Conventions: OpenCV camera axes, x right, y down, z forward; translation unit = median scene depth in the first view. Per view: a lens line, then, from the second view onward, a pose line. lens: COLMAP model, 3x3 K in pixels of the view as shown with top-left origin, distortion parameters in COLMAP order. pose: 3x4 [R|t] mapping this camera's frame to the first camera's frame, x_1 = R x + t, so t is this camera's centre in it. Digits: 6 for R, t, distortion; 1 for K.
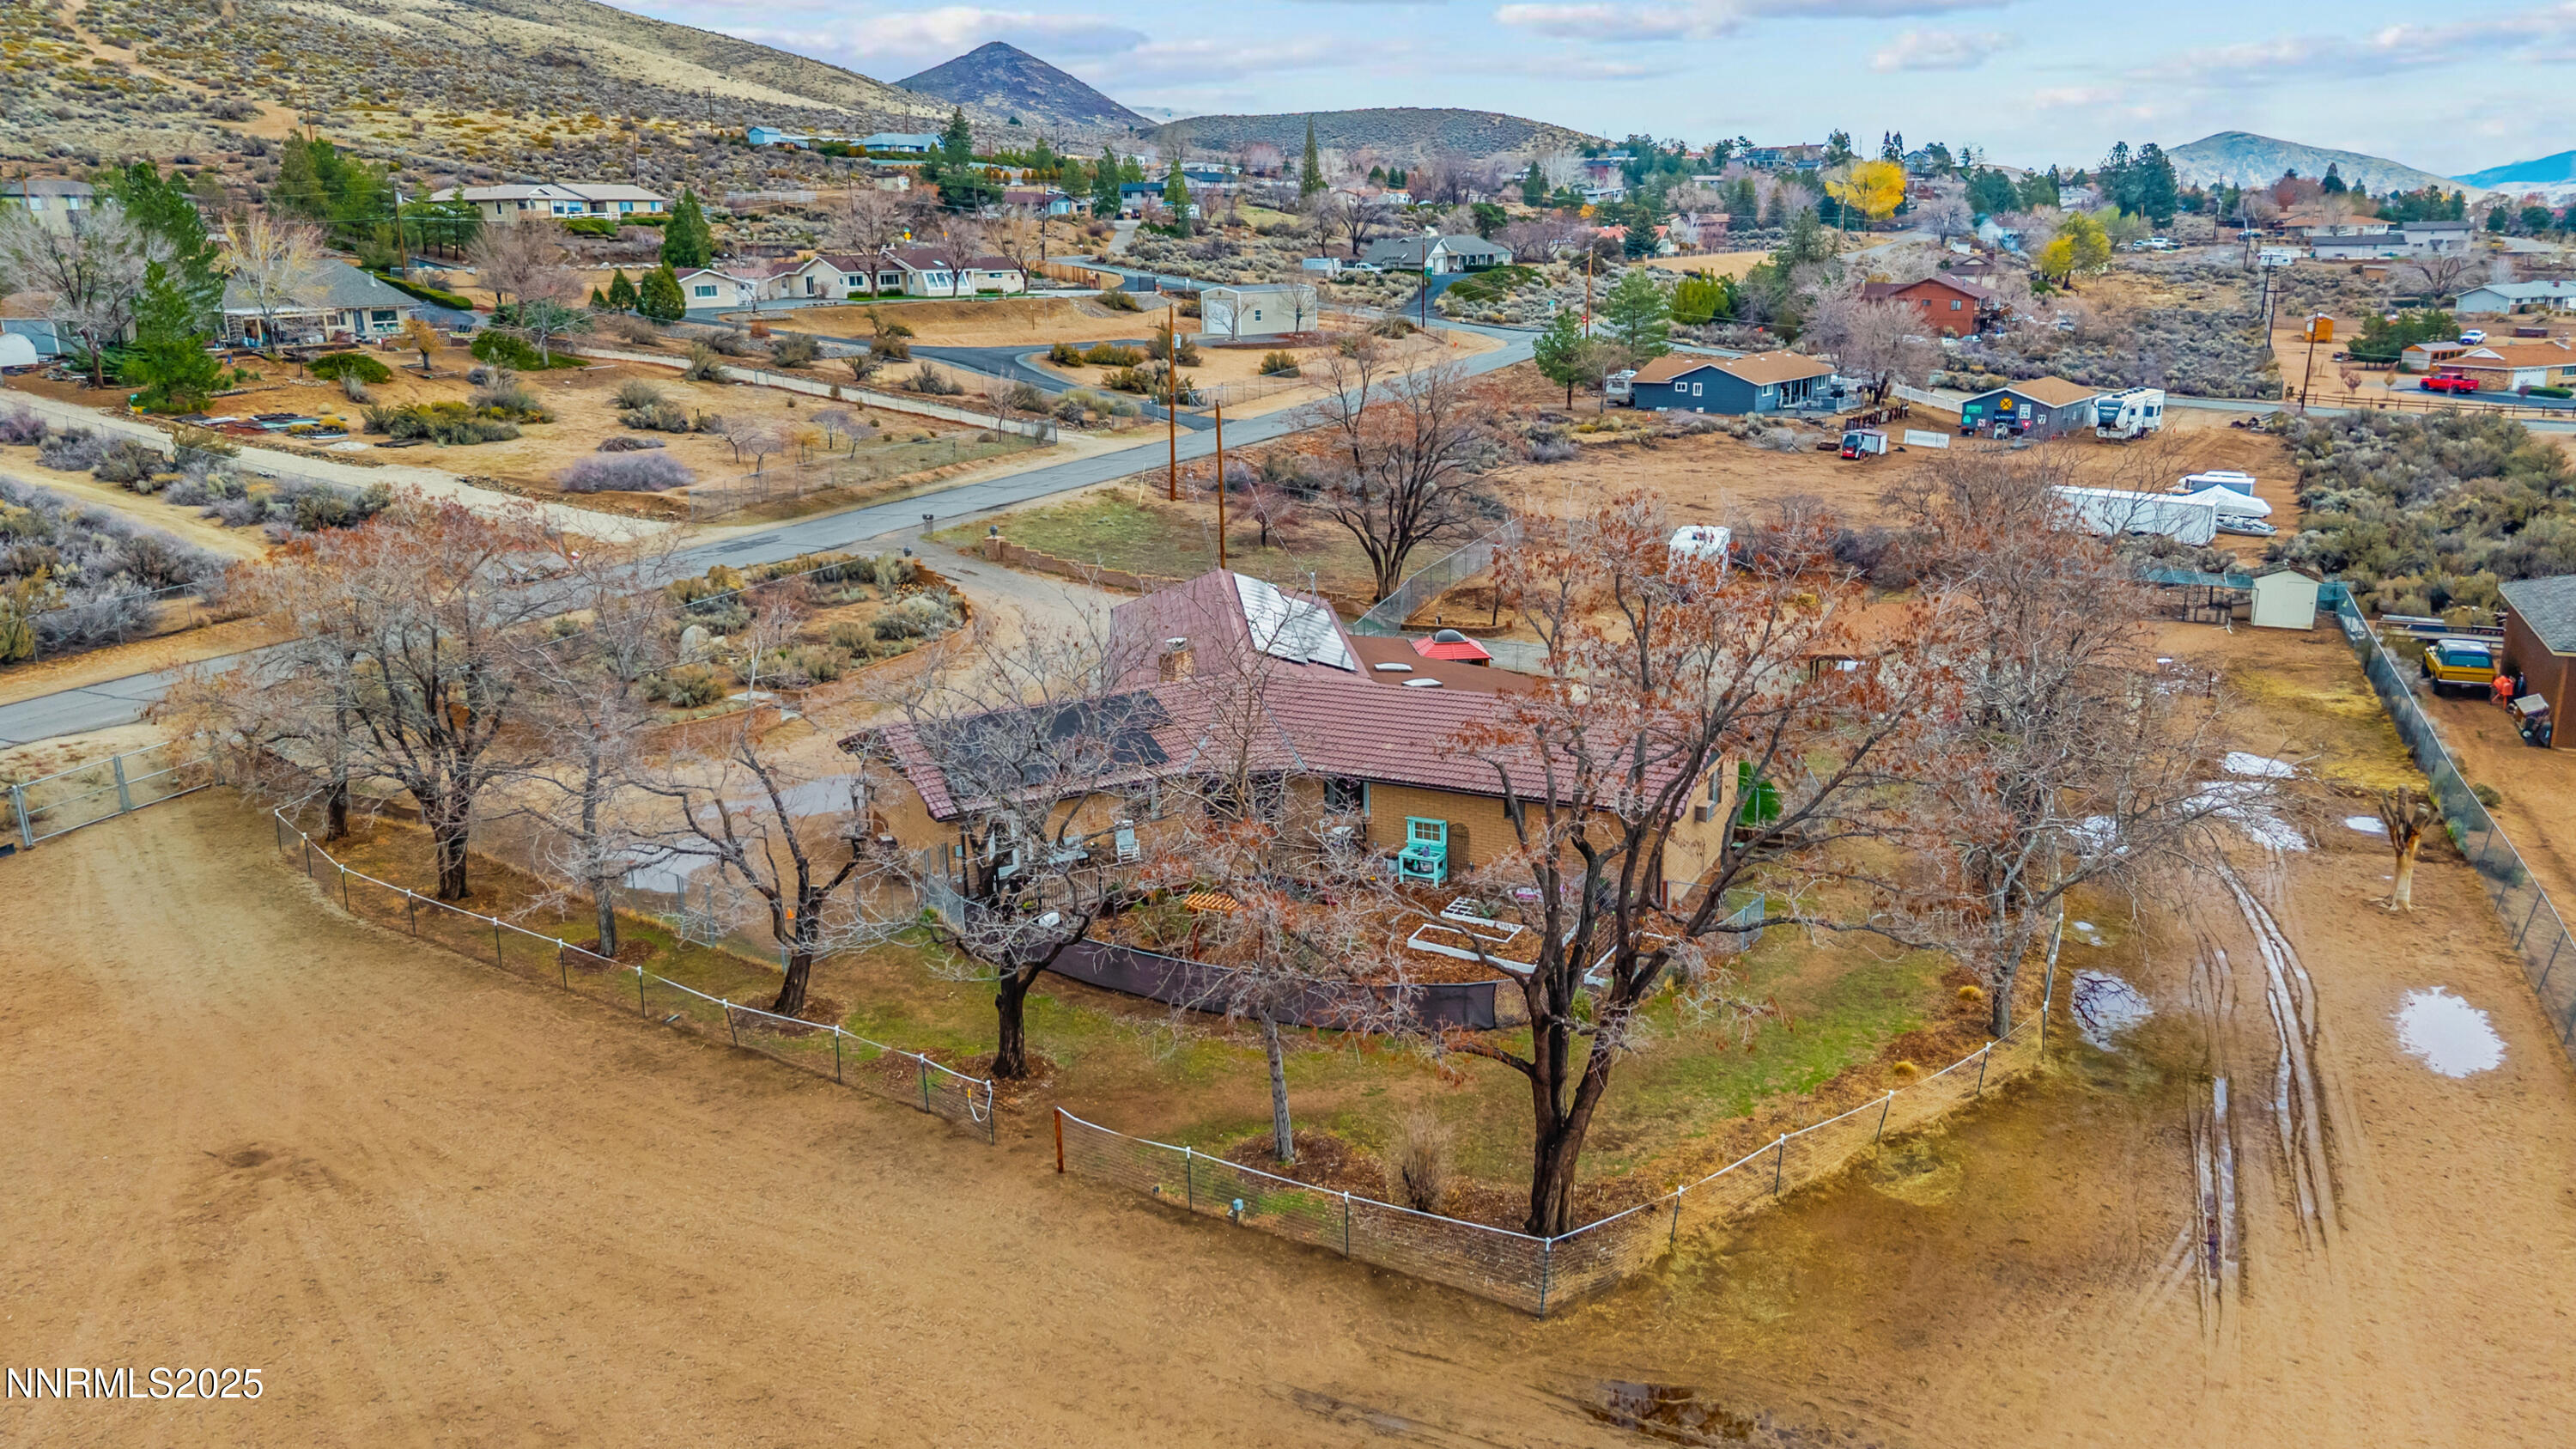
lens RADIAL K [[1809.1, 0, 1297.9], [0, 1809.1, 799.3], [0, 0, 1]] dist [0.007131, -0.003509]
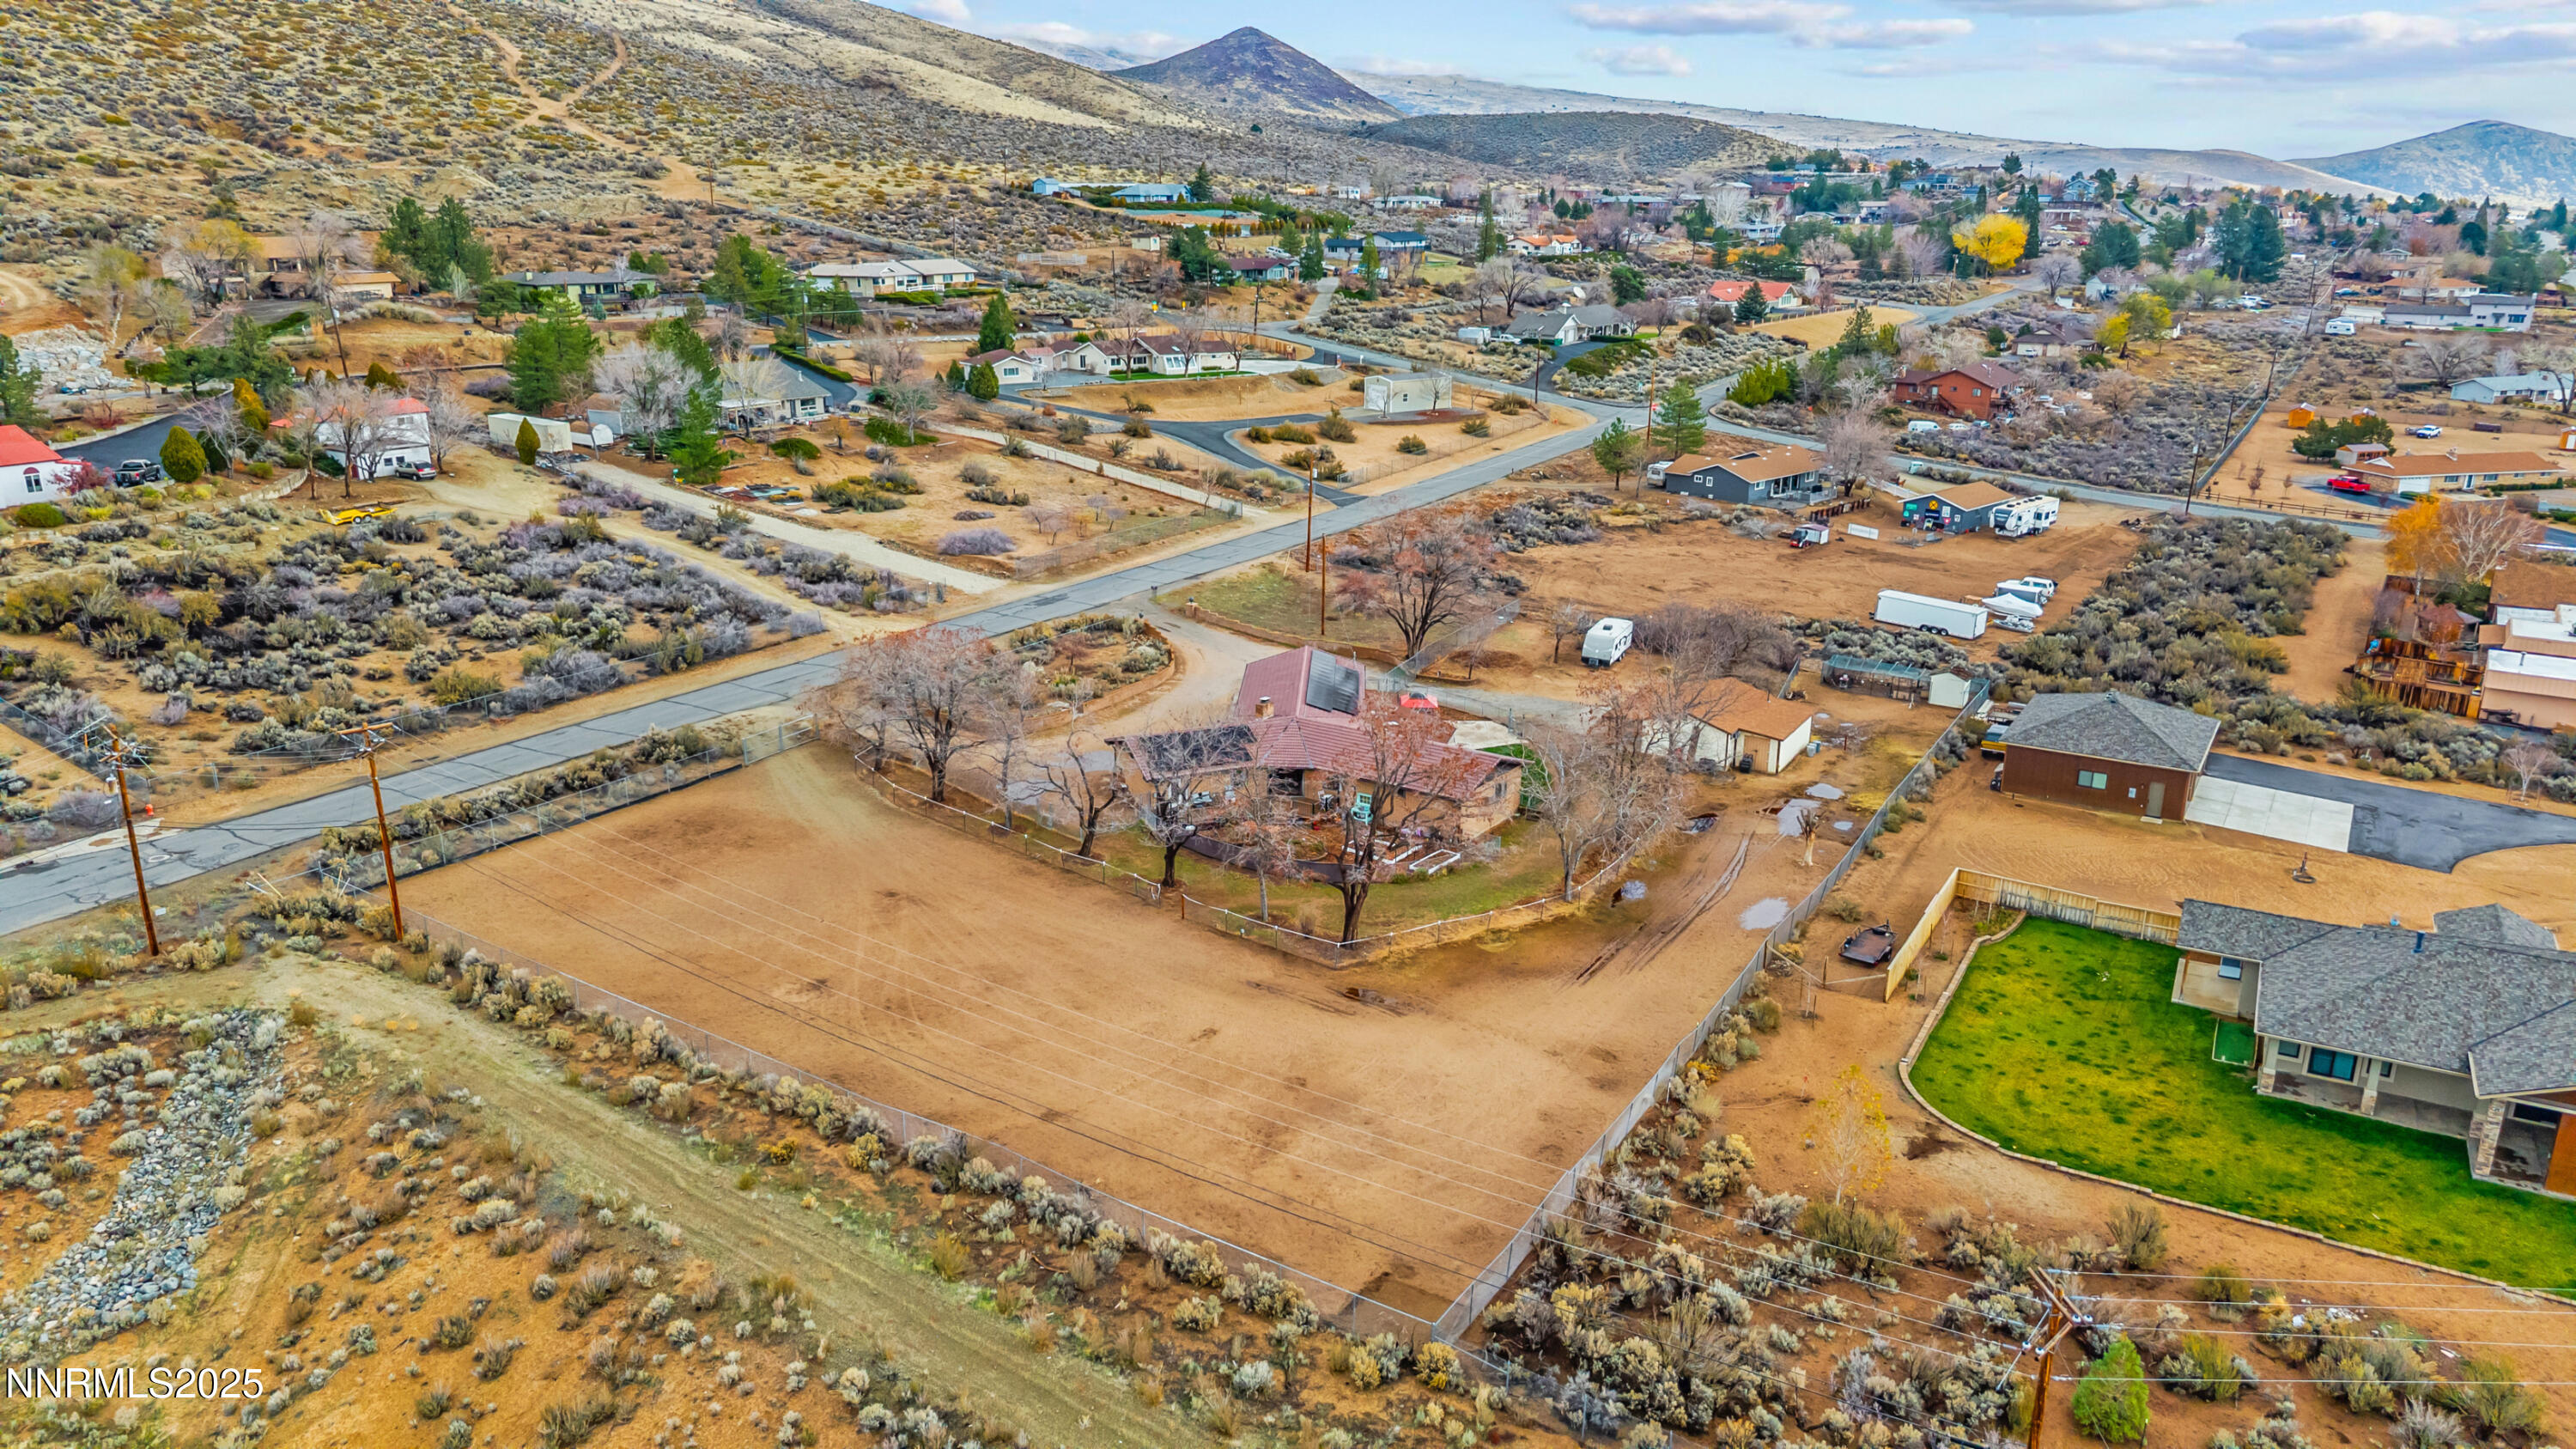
lens RADIAL K [[1744.9, 0, 1297.2], [0, 1744.9, 723.5], [0, 0, 1]] dist [0.052008, -0.066182]
pose [[0.991660, 0.060187, -0.113967, 0.078509], [-0.060743, 0.998152, -0.001411, -0.023114], [0.113672, 0.008322, 0.993483, -0.390035]]
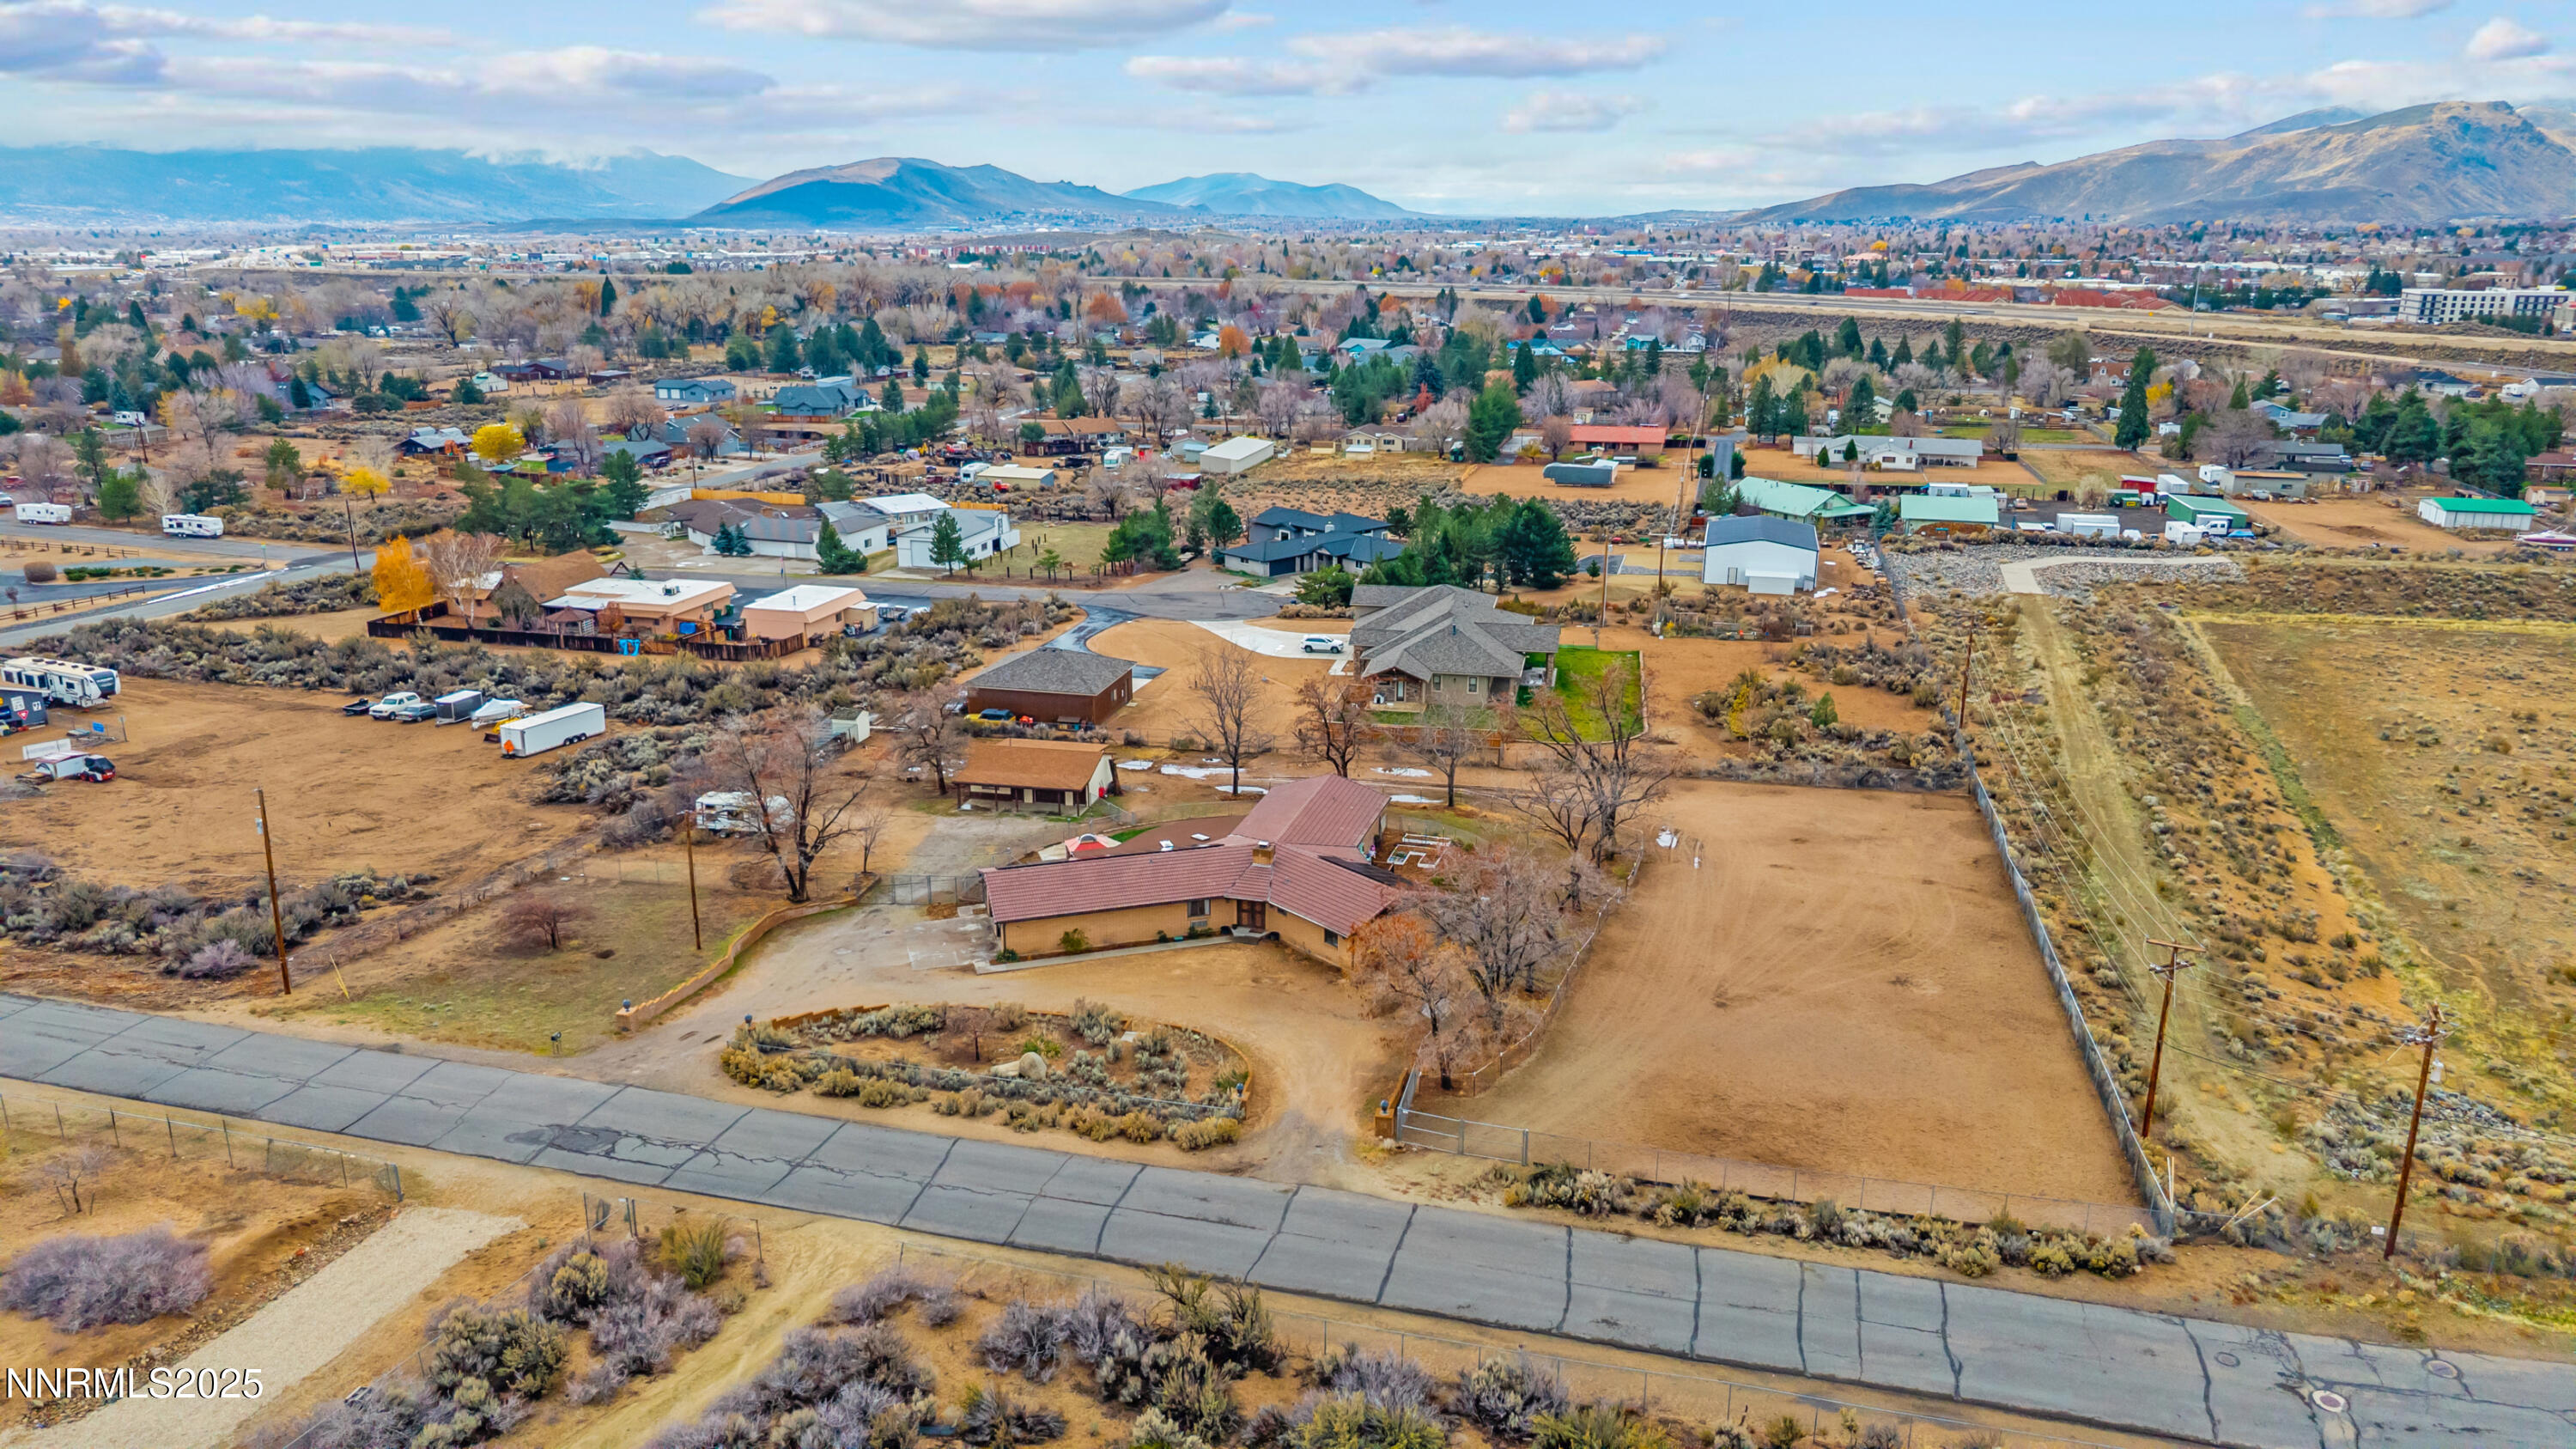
lens RADIAL K [[1725.2, 0, 1288.0], [0, 1725.2, 724.5], [0, 0, 1]] dist [0.071364, -0.093351]
pose [[-0.201852, -0.257806, 0.944877, -0.733992], [0.291950, 0.905039, 0.309305, -0.314361], [-0.934891, 0.338290, -0.107417, 0.448747]]
